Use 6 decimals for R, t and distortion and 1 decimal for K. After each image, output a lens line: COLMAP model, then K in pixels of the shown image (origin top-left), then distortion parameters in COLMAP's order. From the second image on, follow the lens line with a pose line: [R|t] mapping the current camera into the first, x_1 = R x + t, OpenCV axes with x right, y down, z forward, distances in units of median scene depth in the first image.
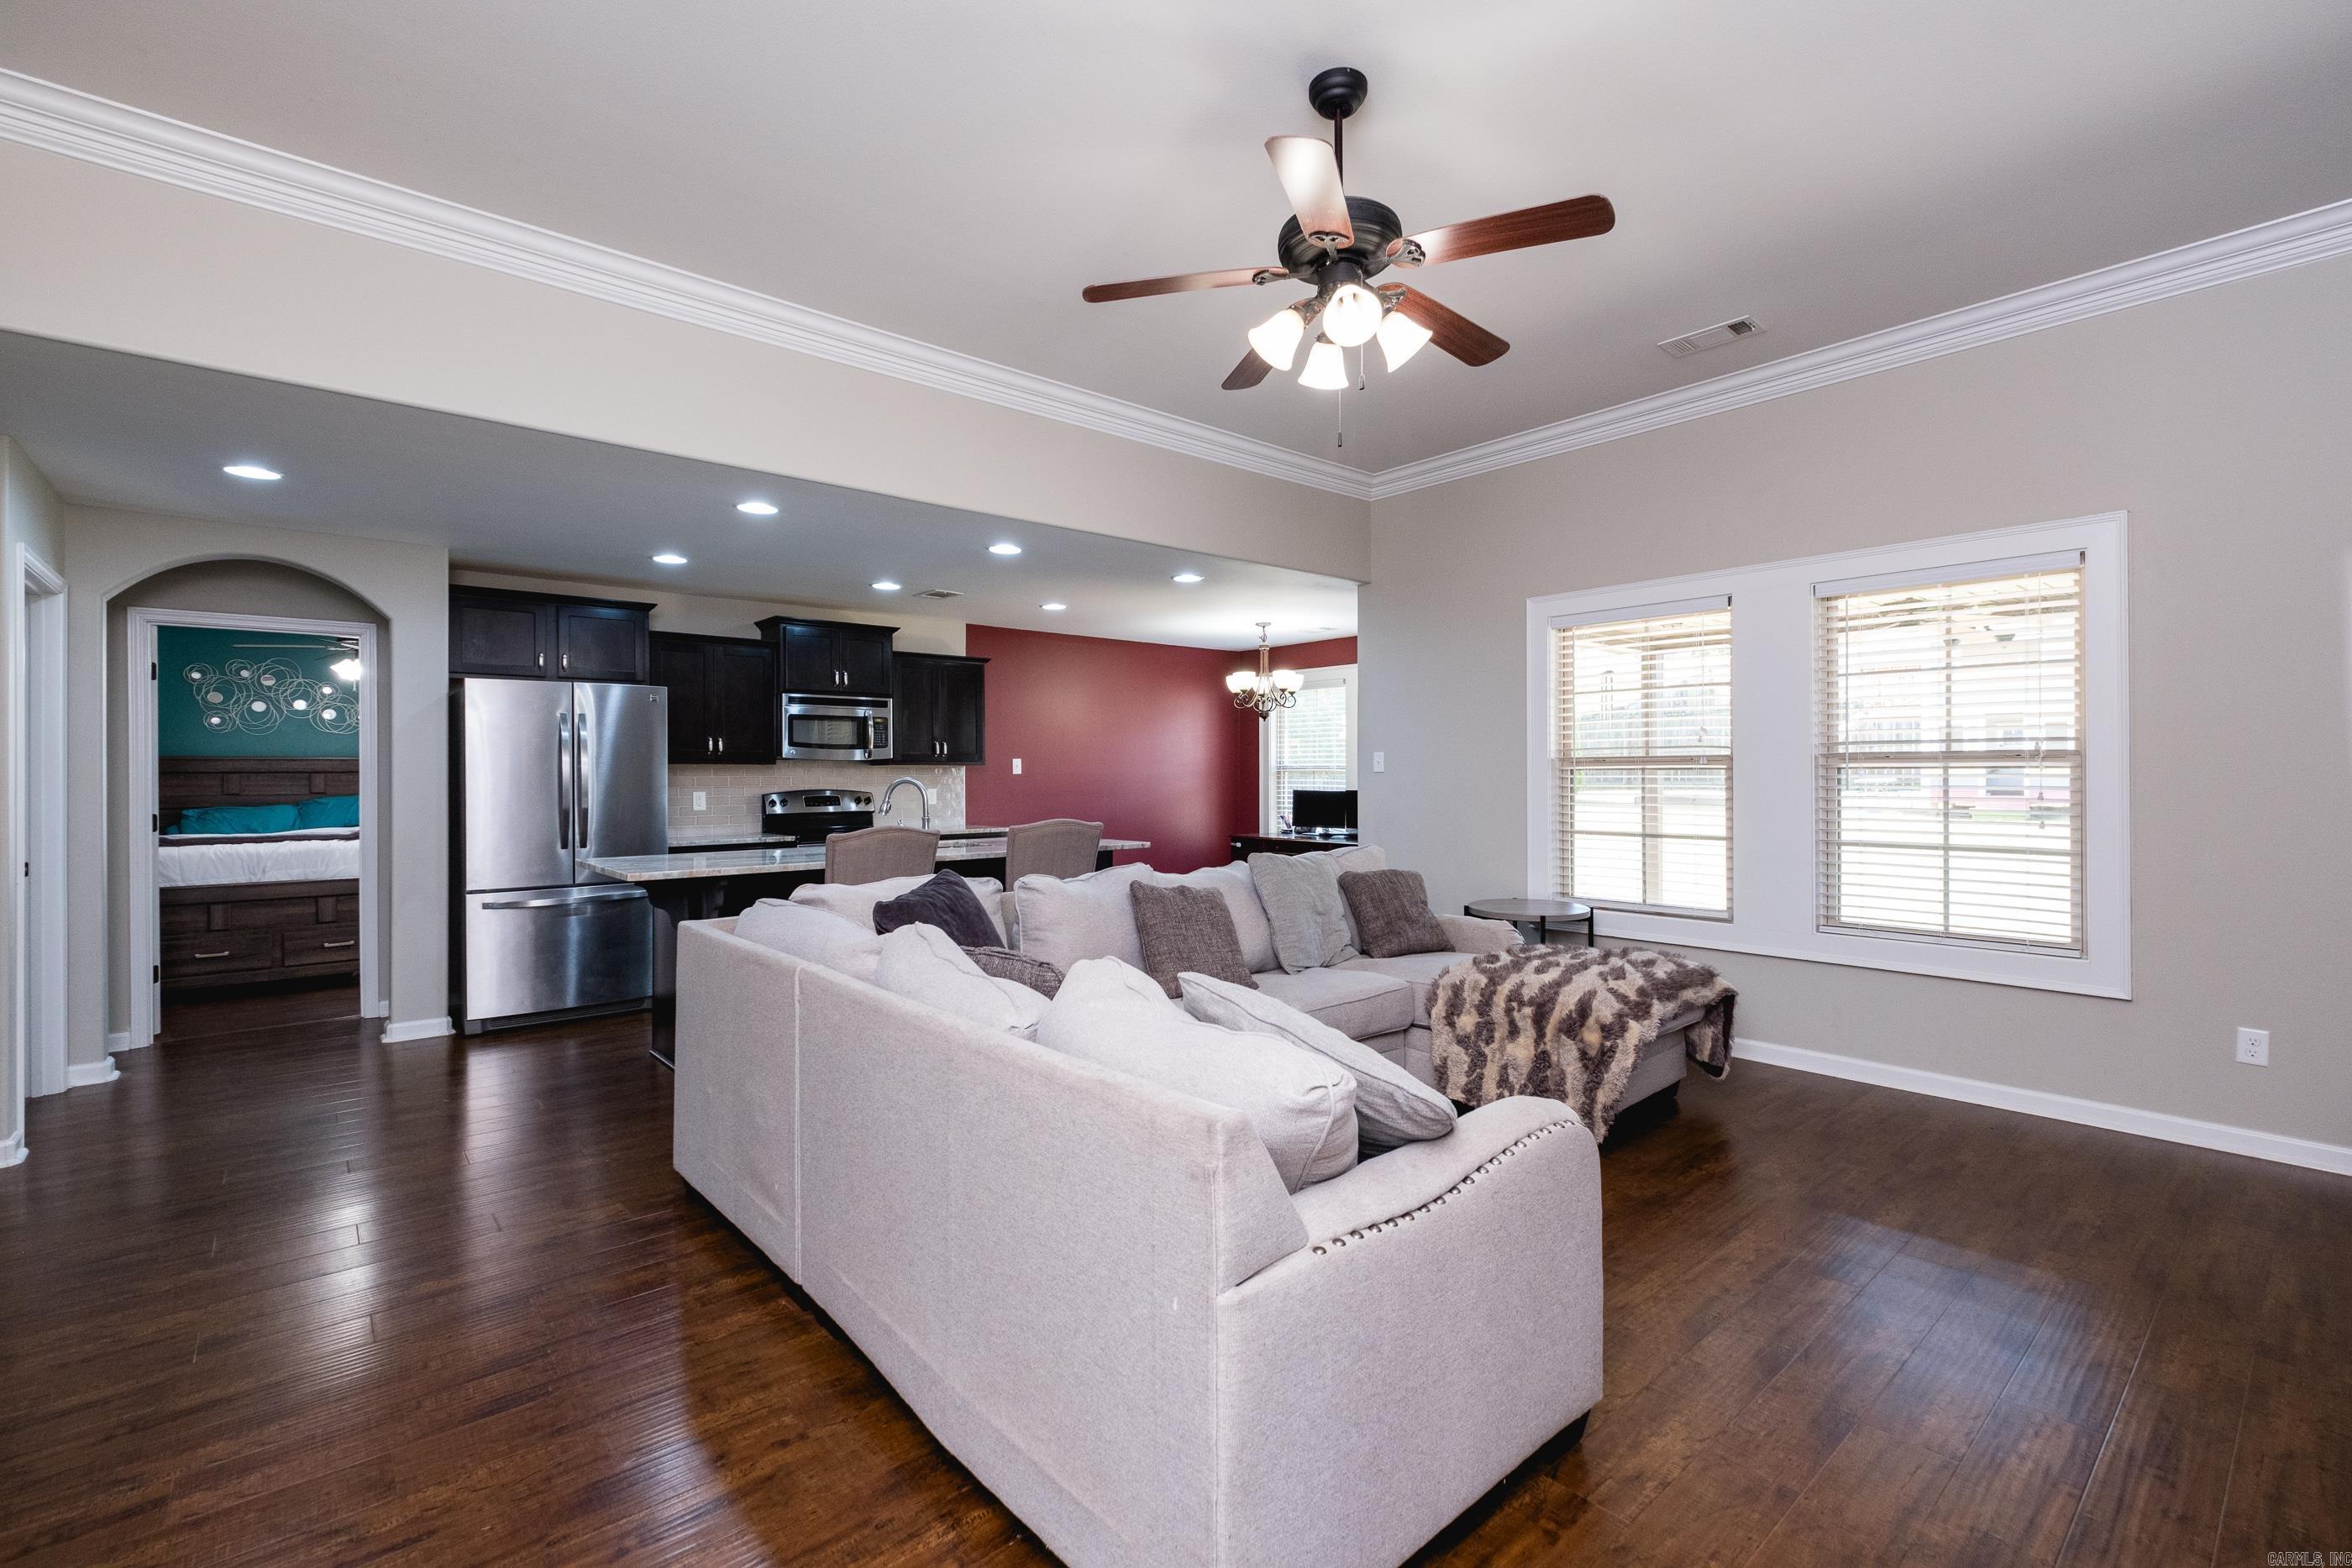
lens RADIAL K [[1024.5, 0, 1190.8], [0, 1024.5, 777.7], [0, 0, 1]] dist [0.000098, -0.000233]
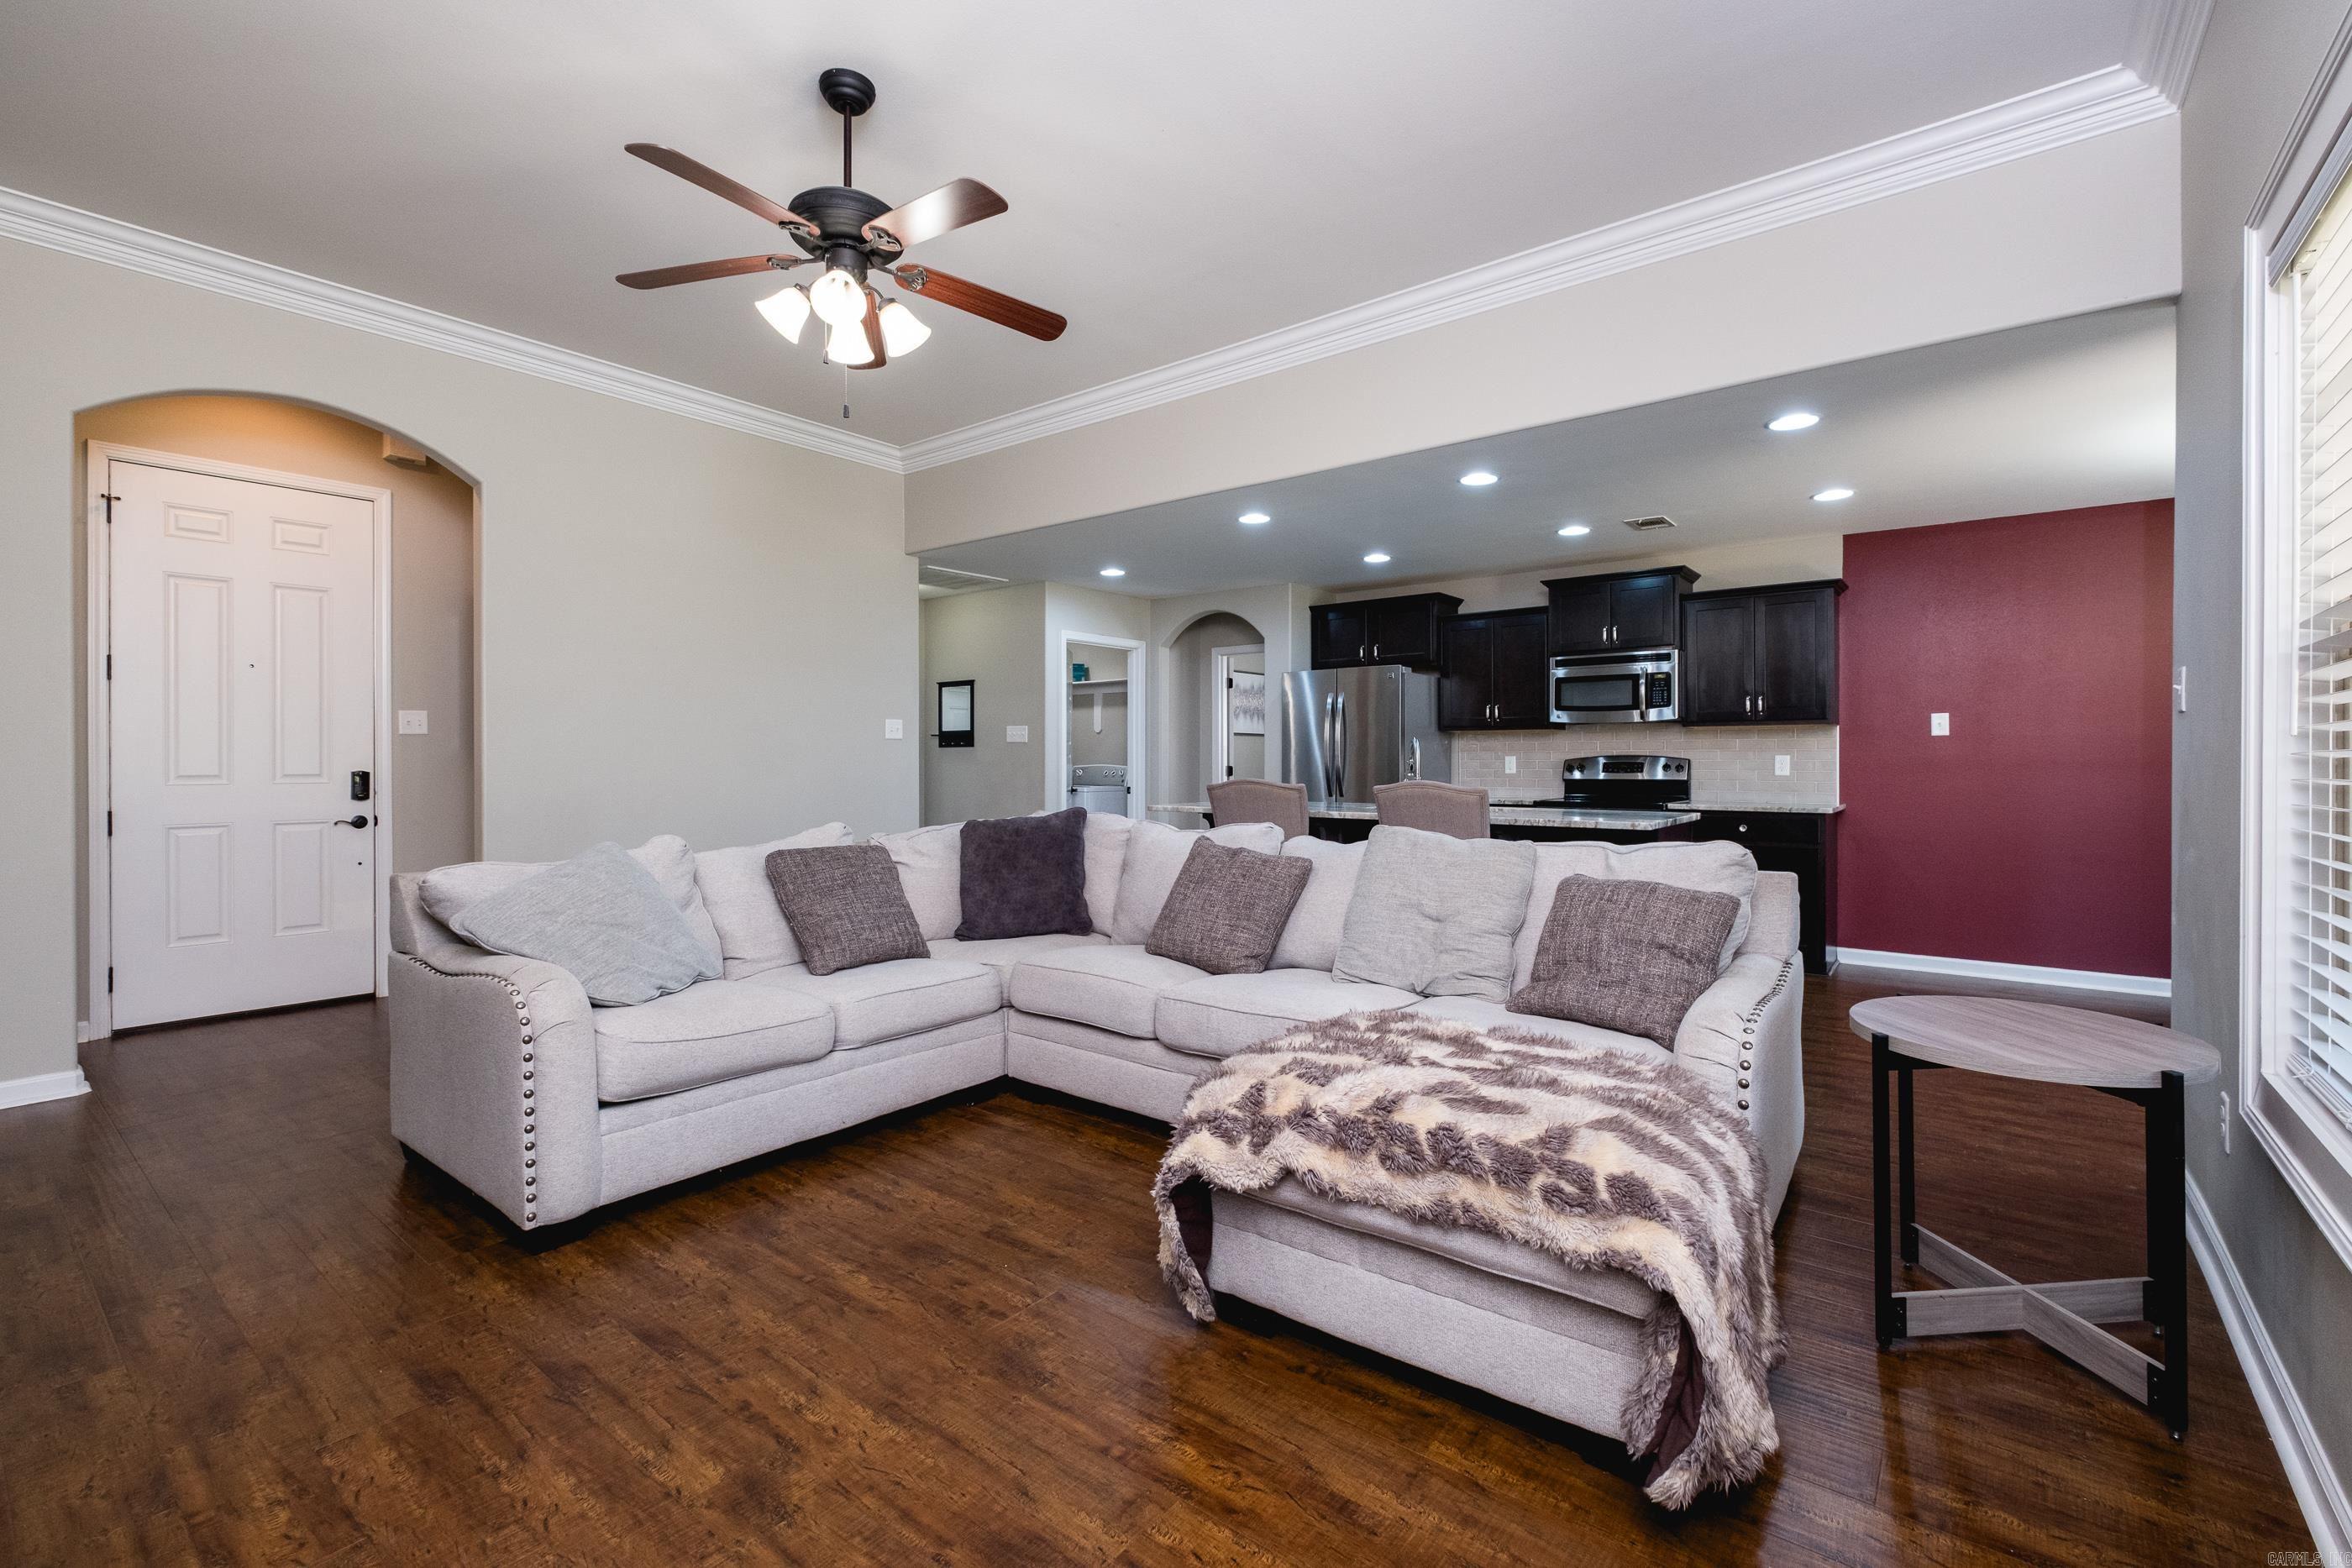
lens RADIAL K [[1018.7, 0, 1180.2], [0, 1018.7, 770.4], [0, 0, 1]] dist [-0.000070, -0.000071]
pose [[0.185233, 0.013218, -0.982606, 0.607797], [-0.003610, 0.999912, 0.012770, 0.019383], [0.982688, 0.001181, 0.185264, 0.552302]]
